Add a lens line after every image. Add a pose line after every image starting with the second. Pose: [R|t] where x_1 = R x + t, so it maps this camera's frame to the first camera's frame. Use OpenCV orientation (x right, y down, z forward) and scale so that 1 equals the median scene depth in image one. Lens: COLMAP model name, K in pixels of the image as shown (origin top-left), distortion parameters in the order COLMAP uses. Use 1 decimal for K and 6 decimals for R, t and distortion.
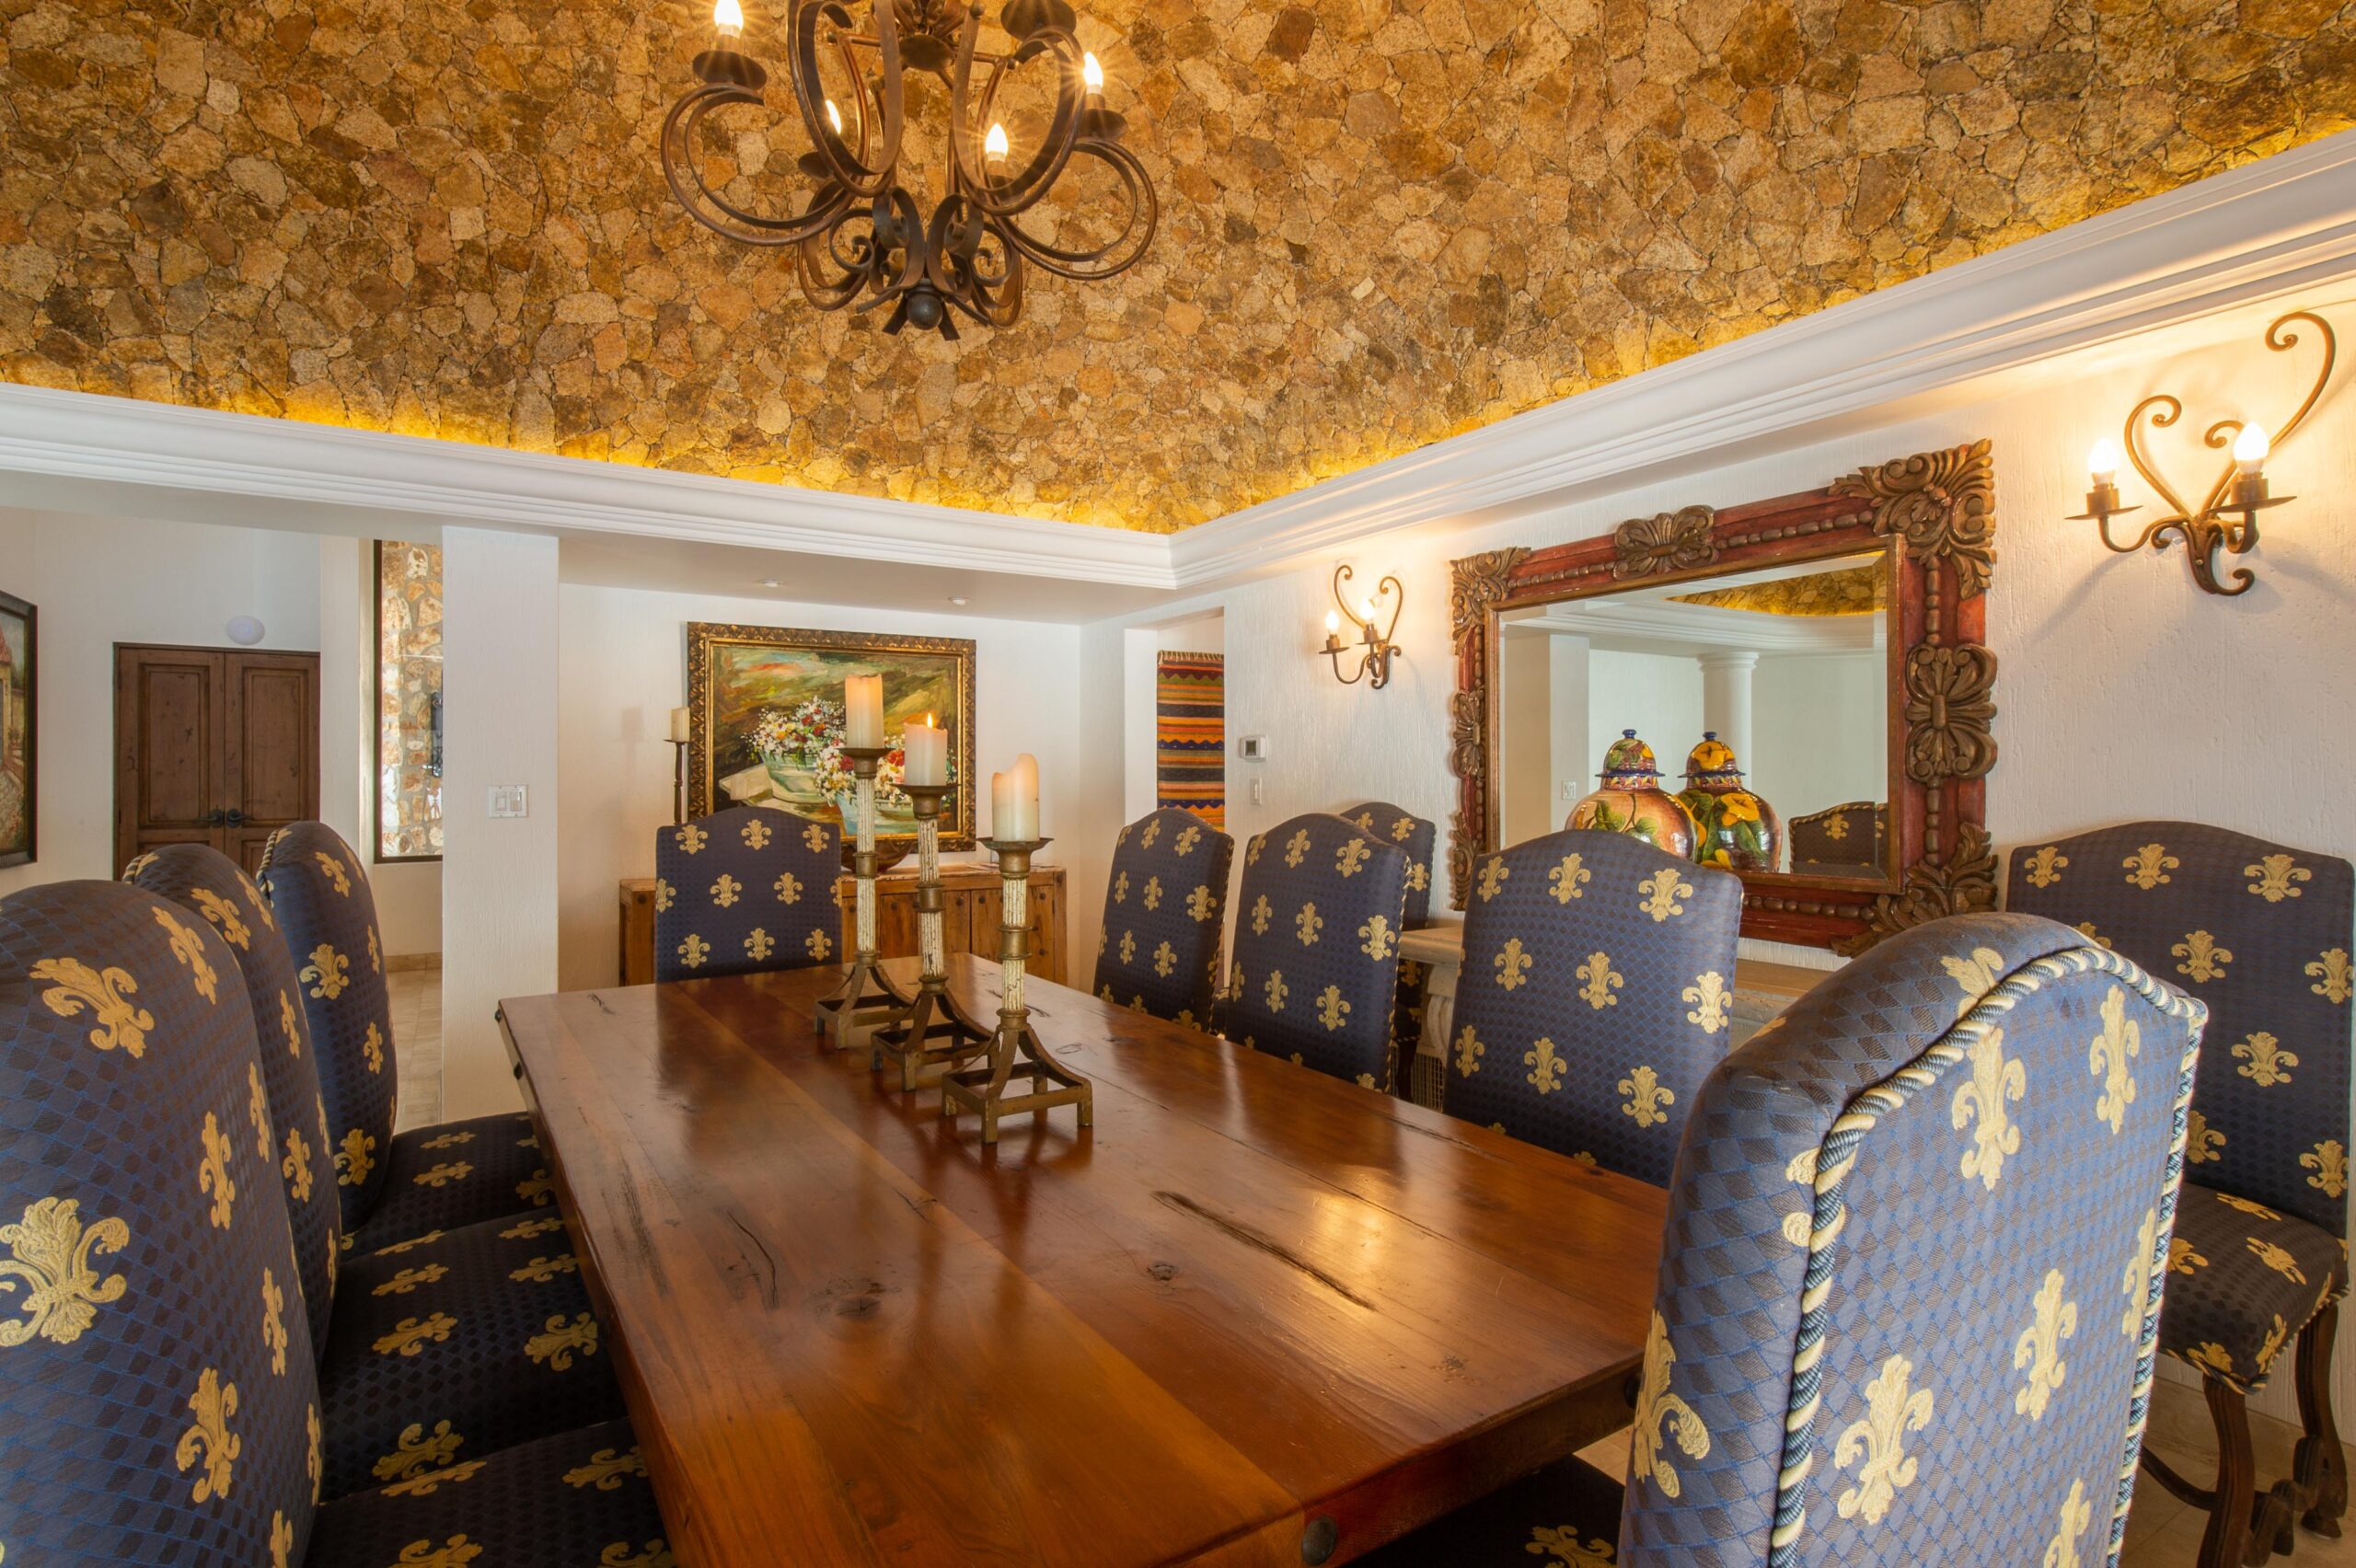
lens RADIAL K [[1131.7, 0, 1172.7], [0, 1131.7, 756.2], [0, 0, 1]] dist [-0.000530, -0.000179]
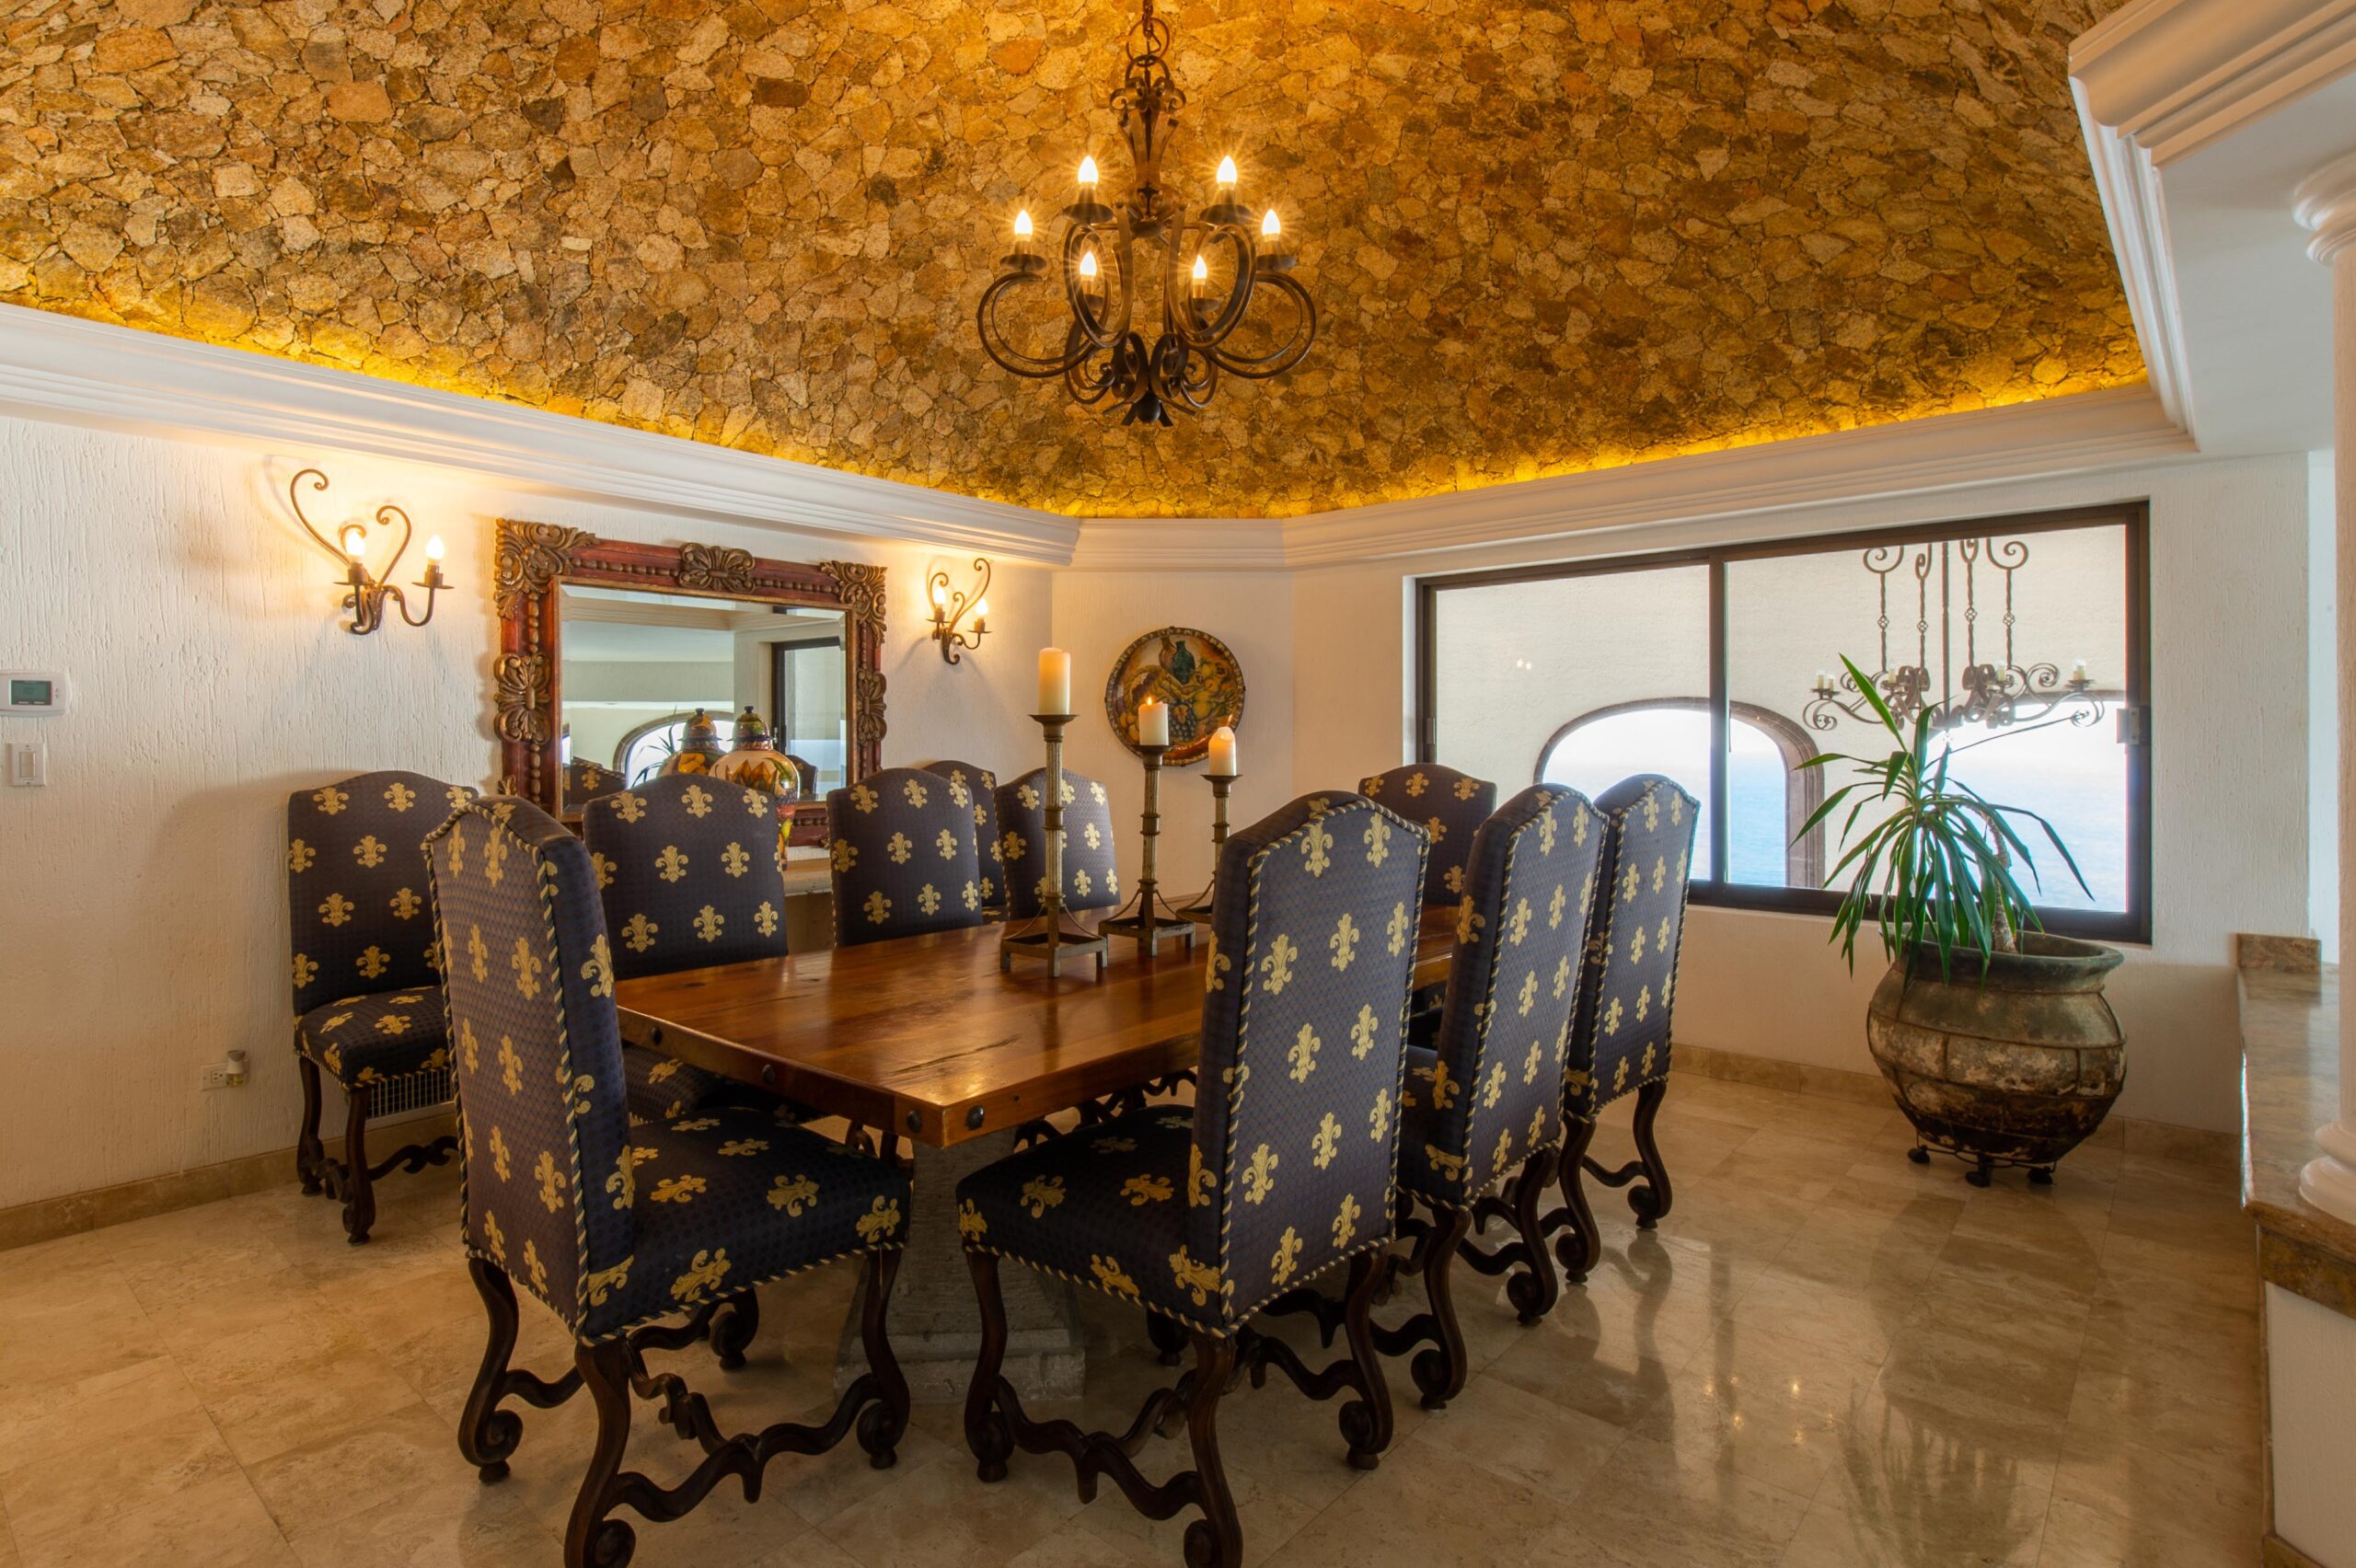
lens RADIAL K [[1131.7, 0, 1172.7], [0, 1131.7, 756.2], [0, 0, 1]] dist [-0.000530, -0.000179]
pose [[-0.298832, -0.000652, 0.954306, -1.099436], [-0.005776, 0.999983, -0.001125, 0.038404], [-0.954288, -0.005848, -0.298830, 0.943166]]
